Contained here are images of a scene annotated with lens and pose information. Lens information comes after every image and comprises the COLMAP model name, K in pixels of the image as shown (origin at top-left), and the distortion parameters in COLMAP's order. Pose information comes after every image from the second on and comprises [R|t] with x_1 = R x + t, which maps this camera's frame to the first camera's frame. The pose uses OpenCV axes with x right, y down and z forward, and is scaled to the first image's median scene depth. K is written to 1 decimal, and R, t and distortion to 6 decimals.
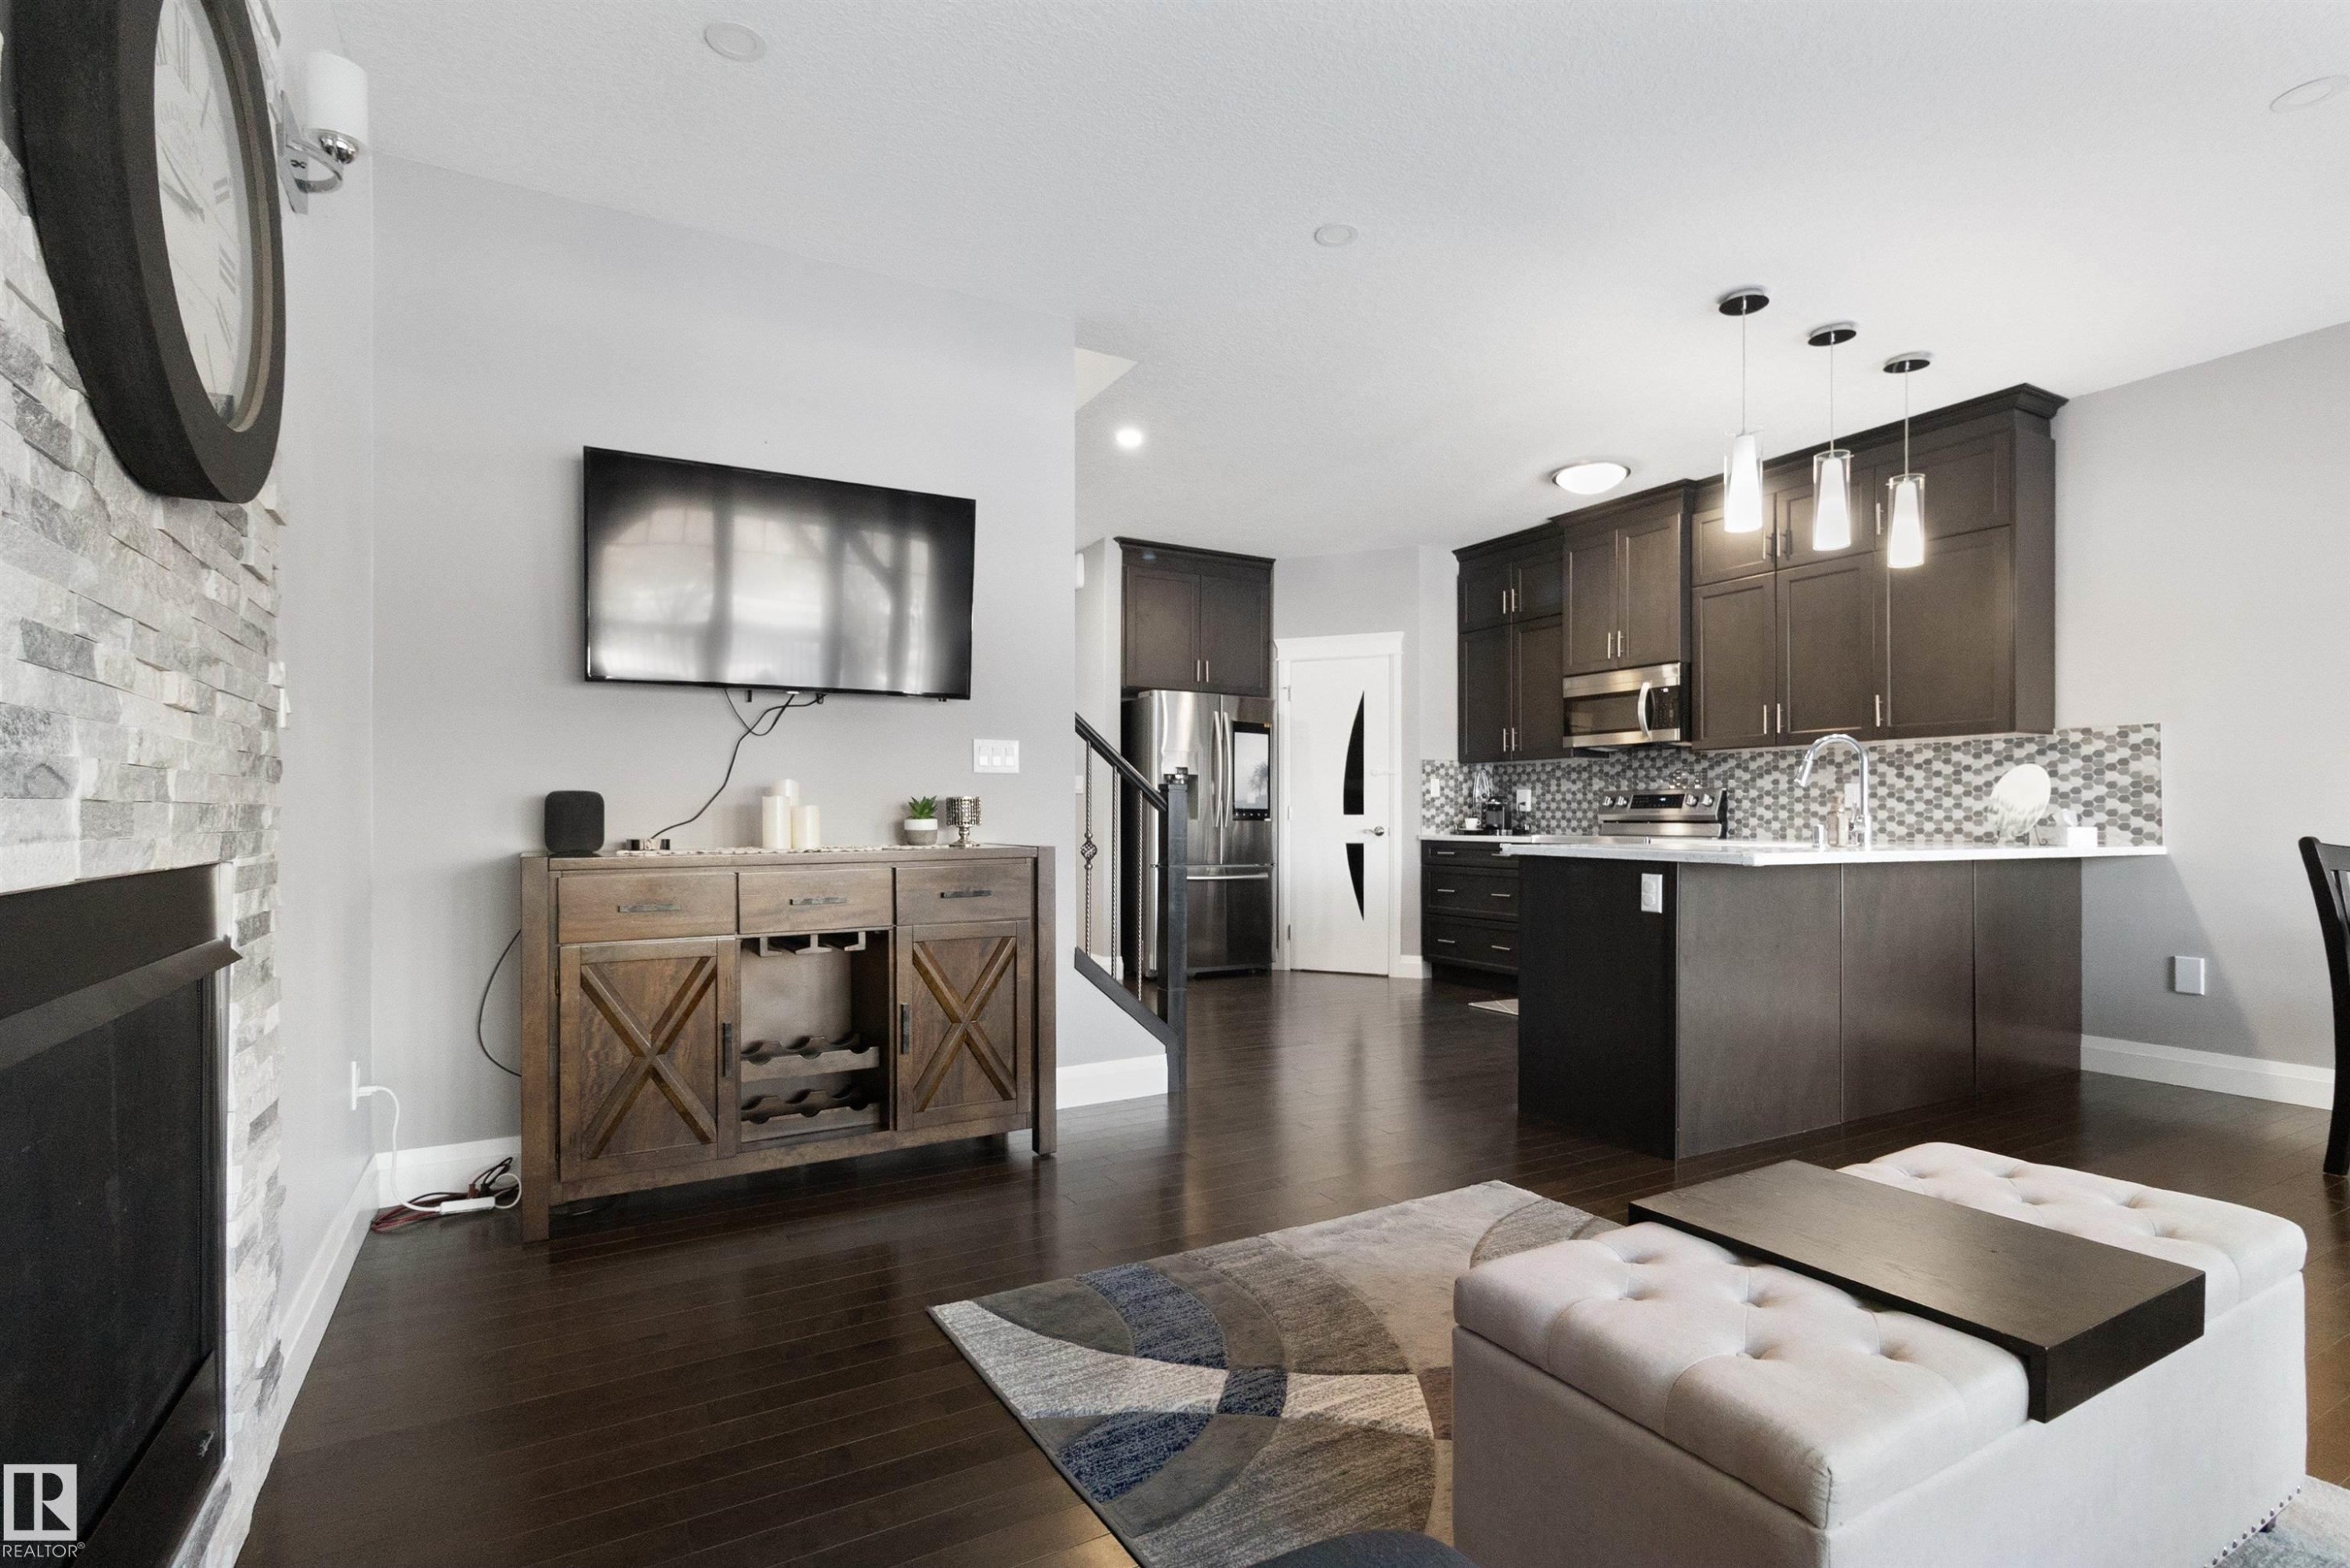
lens RADIAL K [[1115.3, 0, 1187.1], [0, 1115.3, 808.7], [0, 0, 1]] dist [0.000248, 0.002150]
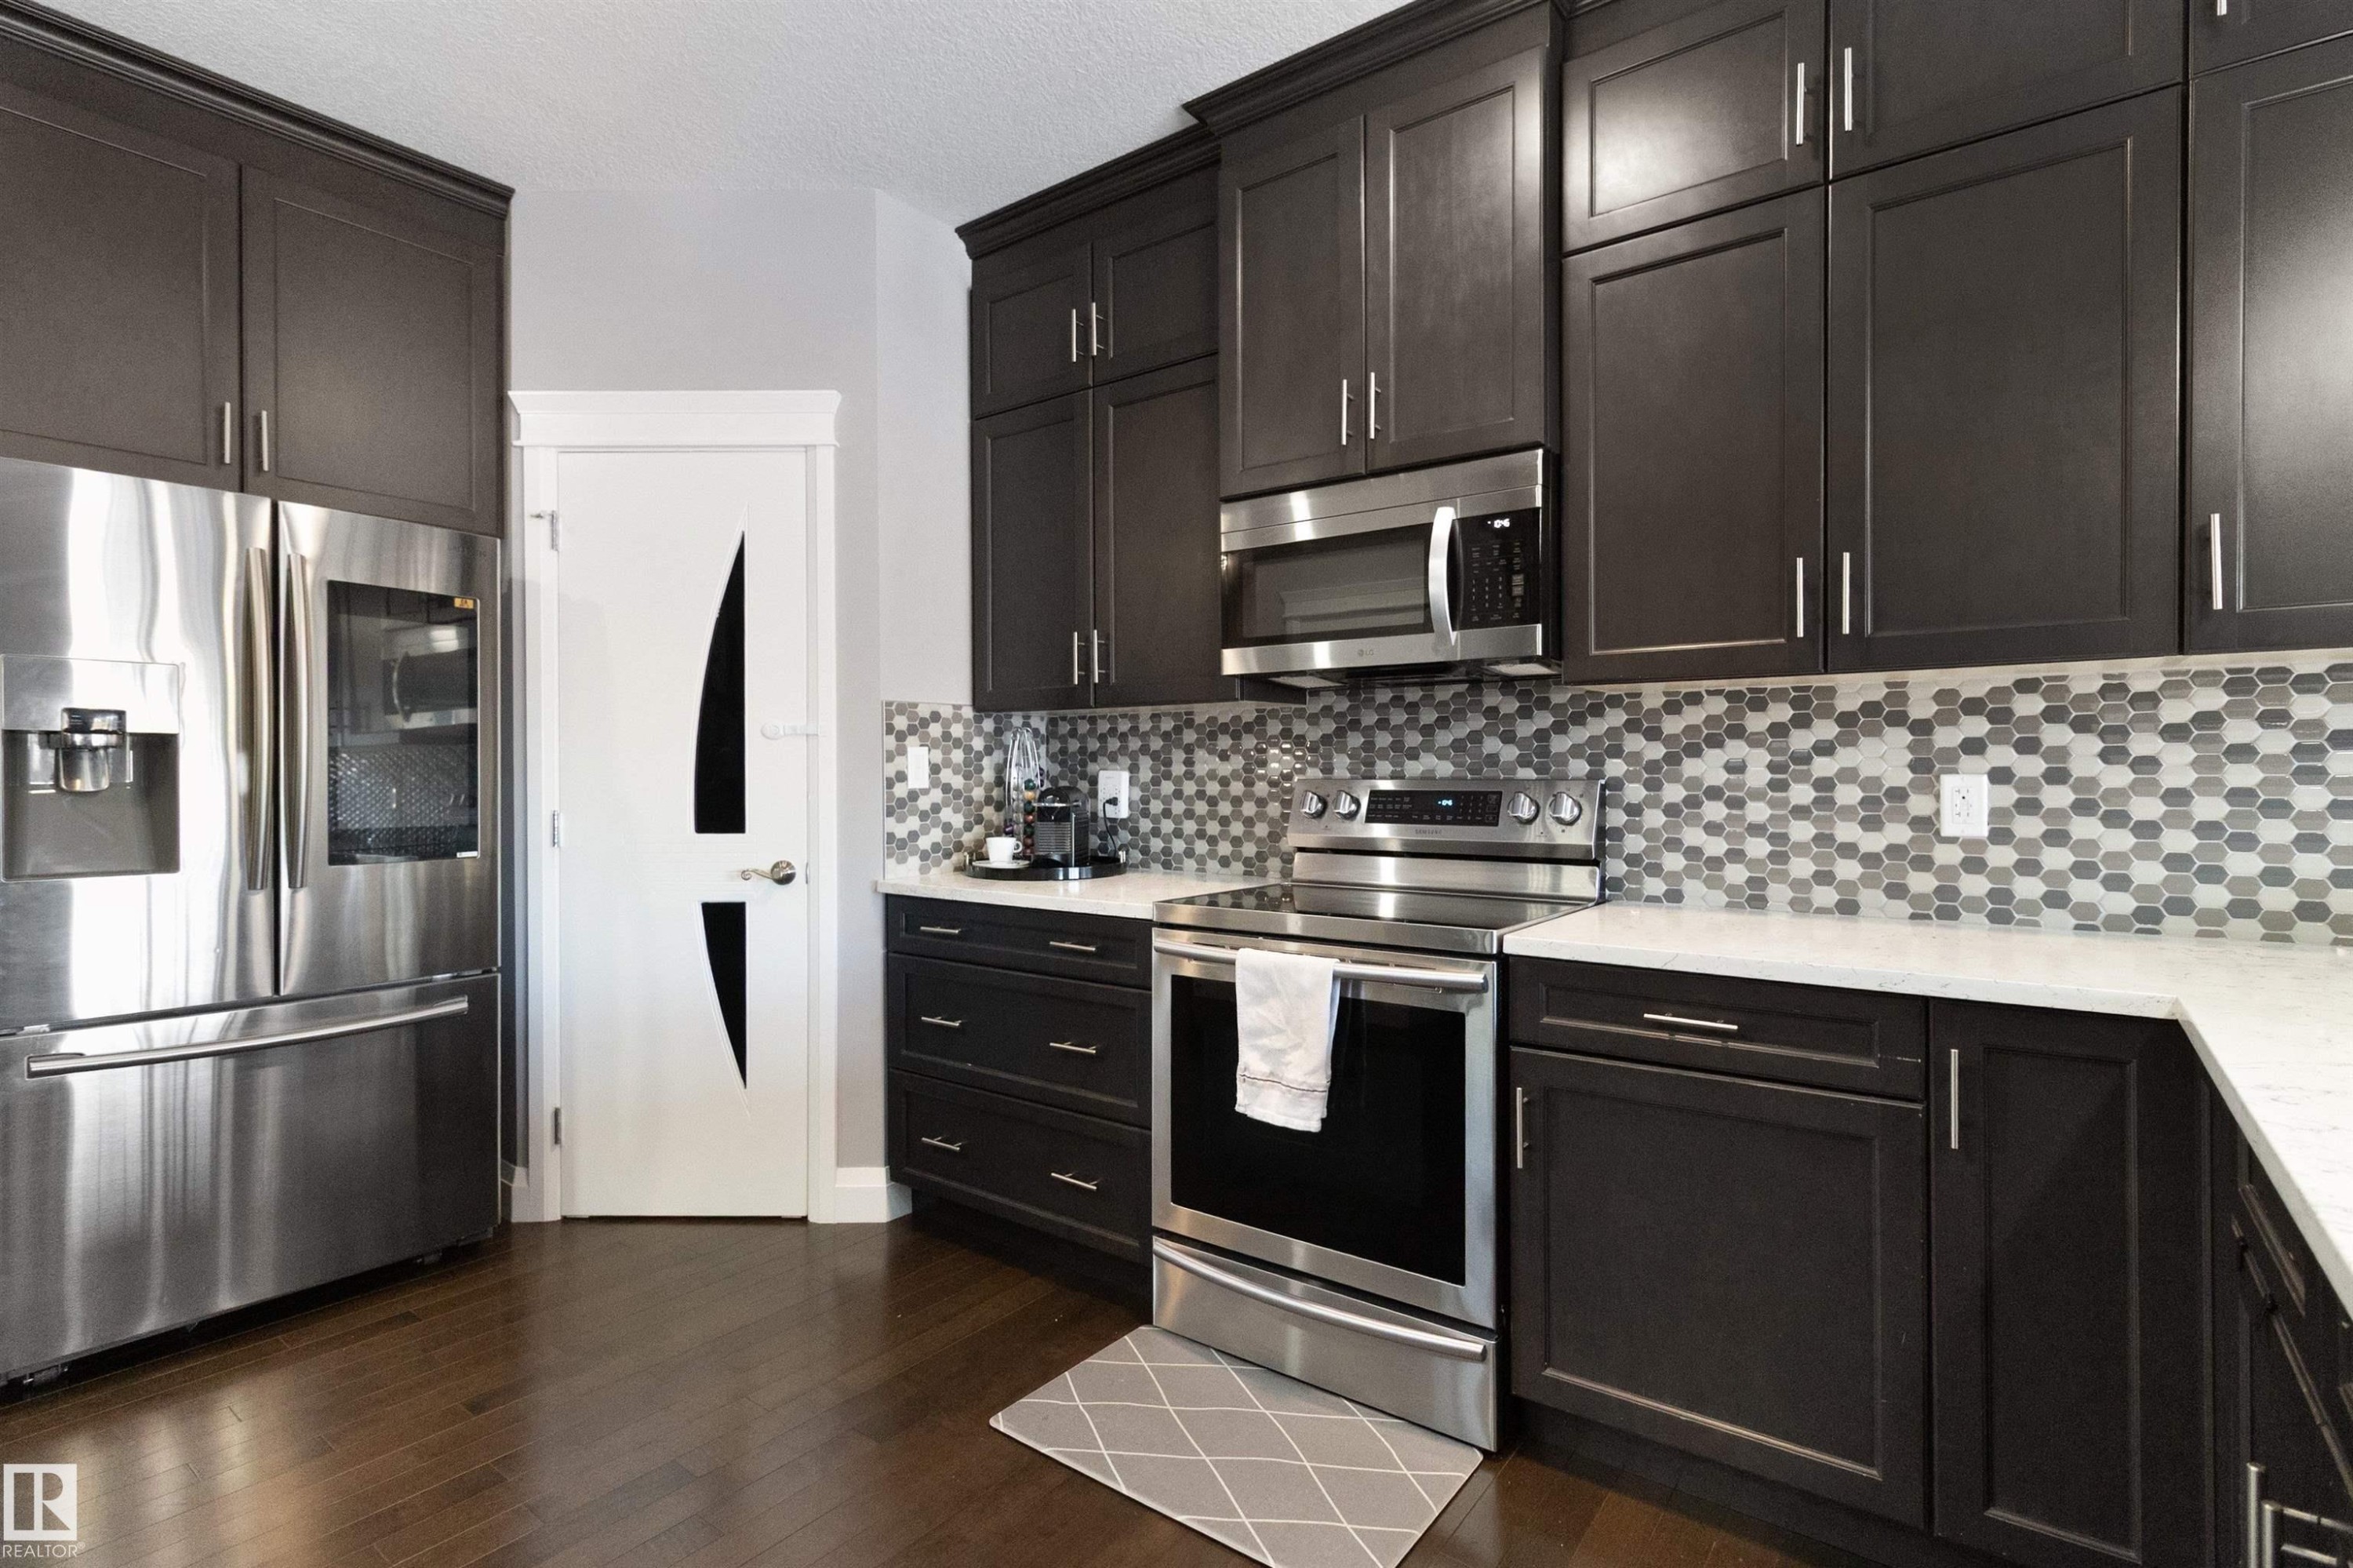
lens RADIAL K [[1116.9, 0, 1189.8], [0, 1116.9, 781.1], [0, 0, 1]] dist [0.000248, 0.002150]
pose [[0.918570, -0.008988, 0.395156, 0.184100], [0.002295, 0.999846, 0.017407, -0.025714], [-0.395251, -0.015083, 0.918449, 0.698352]]
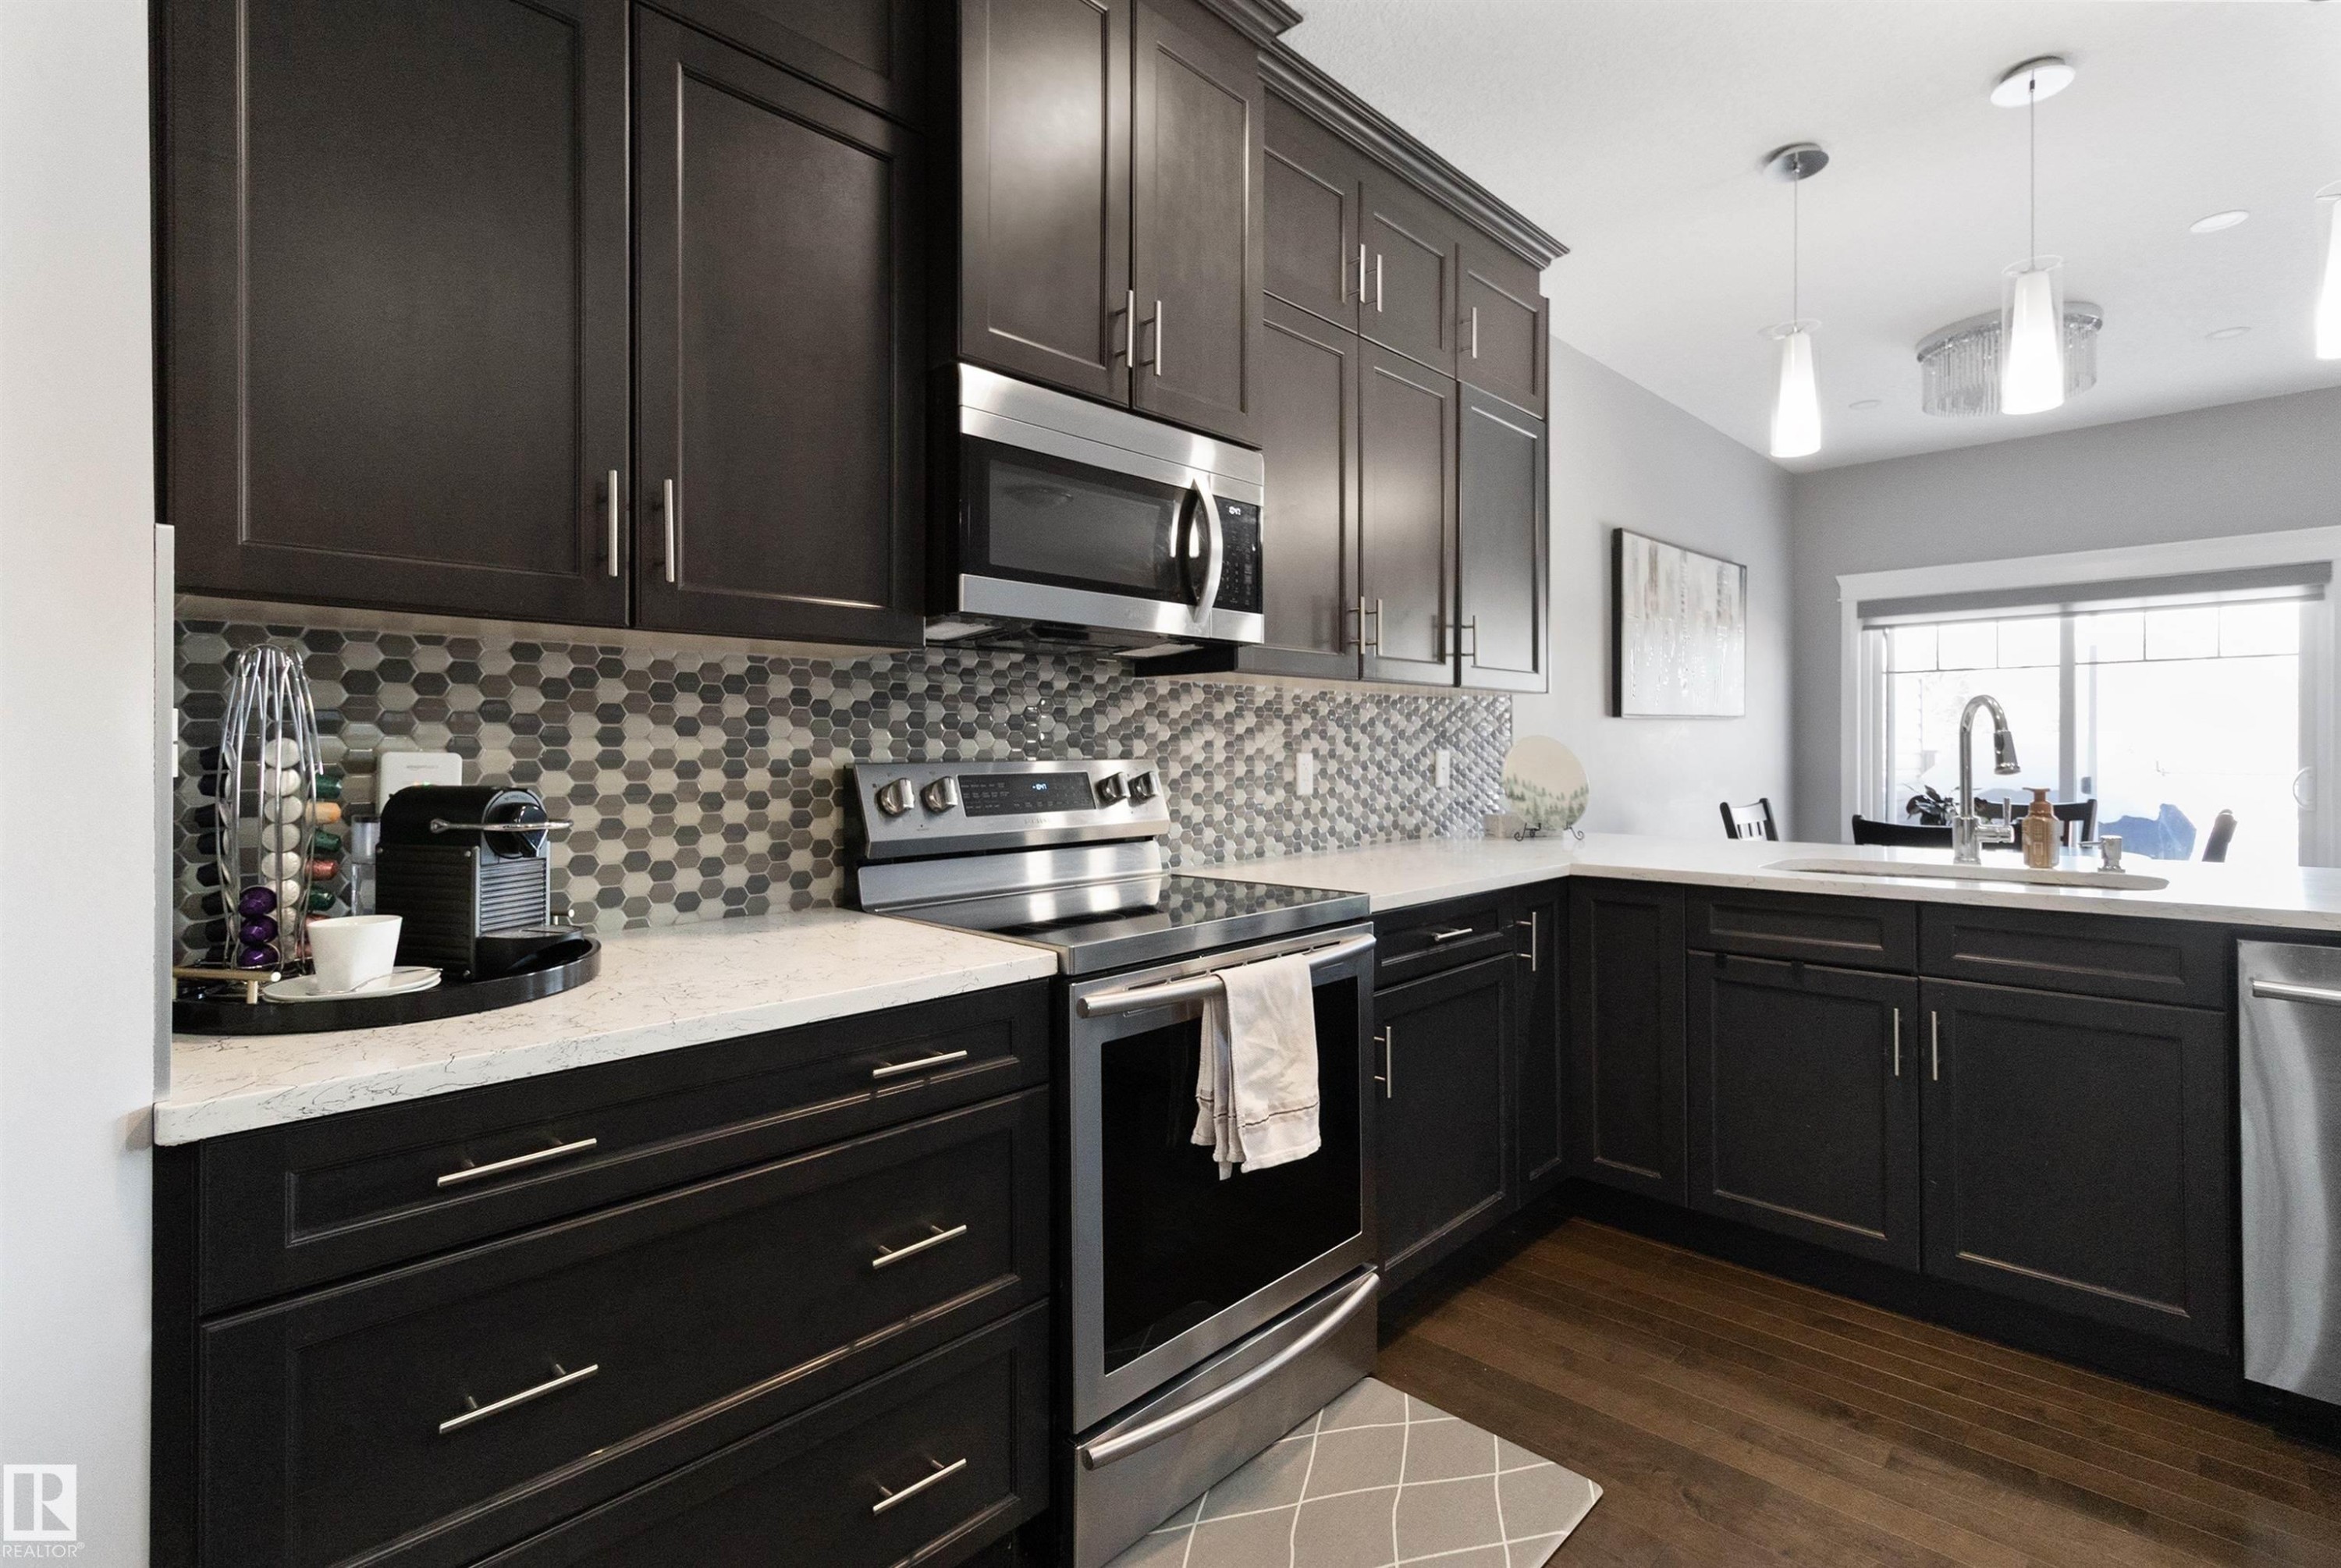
lens RADIAL K [[1111.0, 0, 1193.3], [0, 1111.0, 743.3], [0, 0, 1]] dist [0.000248, 0.002150]
pose [[-0.286922, 0.003368, 0.957948, 0.062231], [-0.004620, 0.999977, -0.004900, -0.022856], [-0.957943, -0.005832, -0.286900, 1.132534]]
